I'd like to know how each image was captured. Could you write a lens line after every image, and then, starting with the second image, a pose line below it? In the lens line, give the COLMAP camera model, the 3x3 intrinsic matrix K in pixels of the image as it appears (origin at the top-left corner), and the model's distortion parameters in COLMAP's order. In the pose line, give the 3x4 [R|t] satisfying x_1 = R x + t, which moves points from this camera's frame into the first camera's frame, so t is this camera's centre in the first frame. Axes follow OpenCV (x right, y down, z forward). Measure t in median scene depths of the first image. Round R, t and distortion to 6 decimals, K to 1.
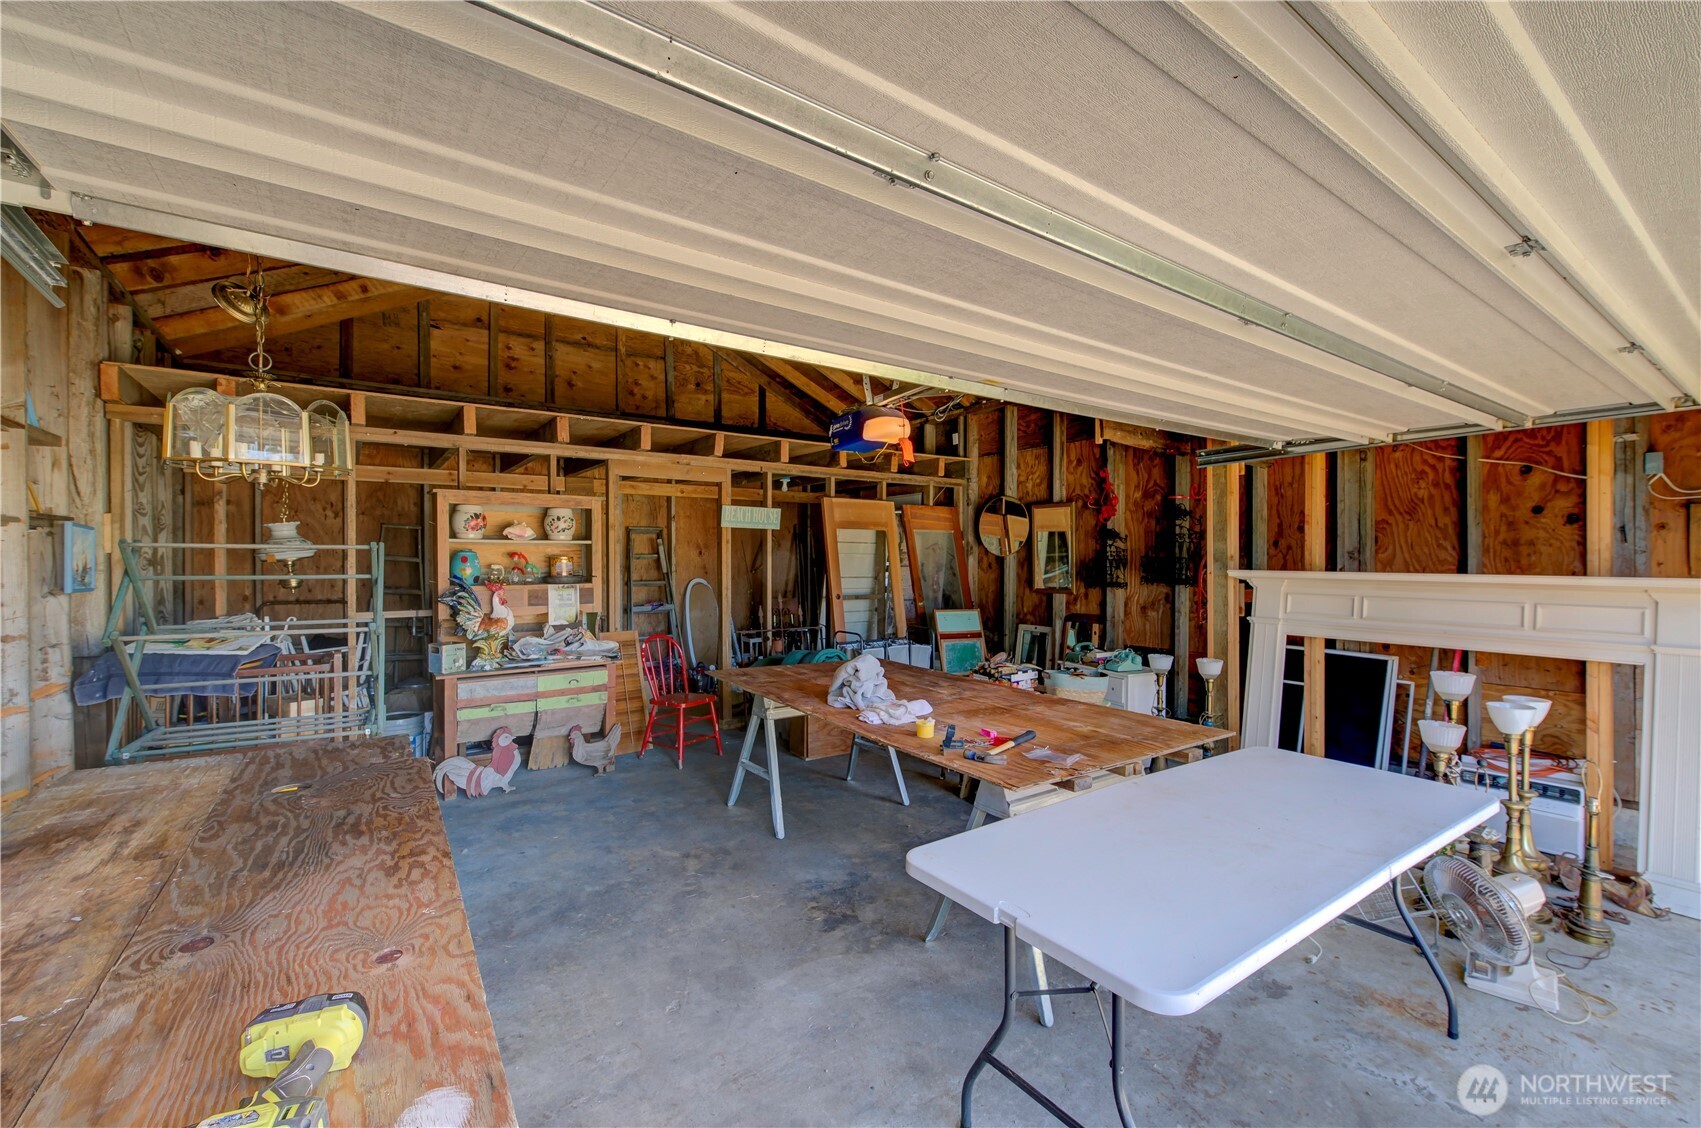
lens RADIAL K [[723.8, 0, 845.8], [0, 723.8, 568.4], [0, 0, 1]] dist [-0.004016, 0.001846]
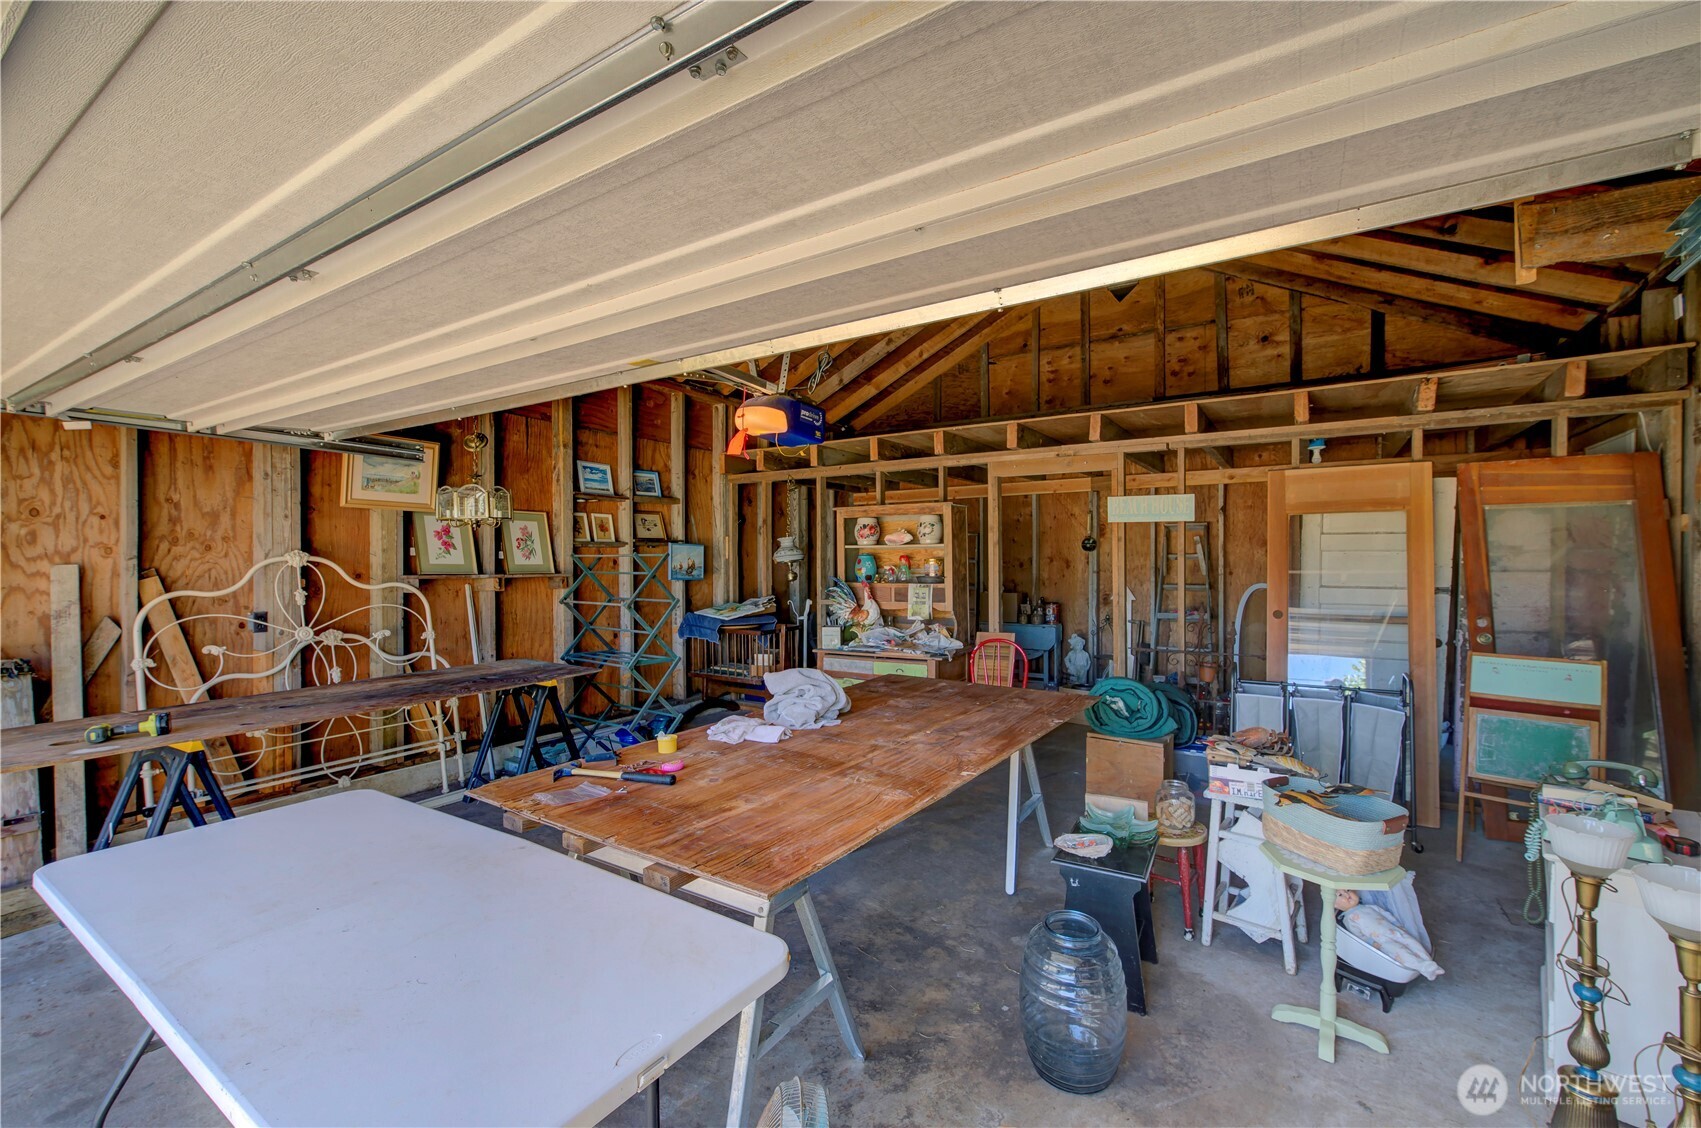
lens RADIAL K [[723.8, 0, 843.5], [0, 723.8, 557.5], [0, 0, 1]] dist [-0.004016, 0.001846]
pose [[0.370717, -0.003748, -0.928738, 0.491679], [-0.006174, 0.999960, -0.006499, -0.008725], [0.928725, 0.008144, 0.370679, 0.389469]]
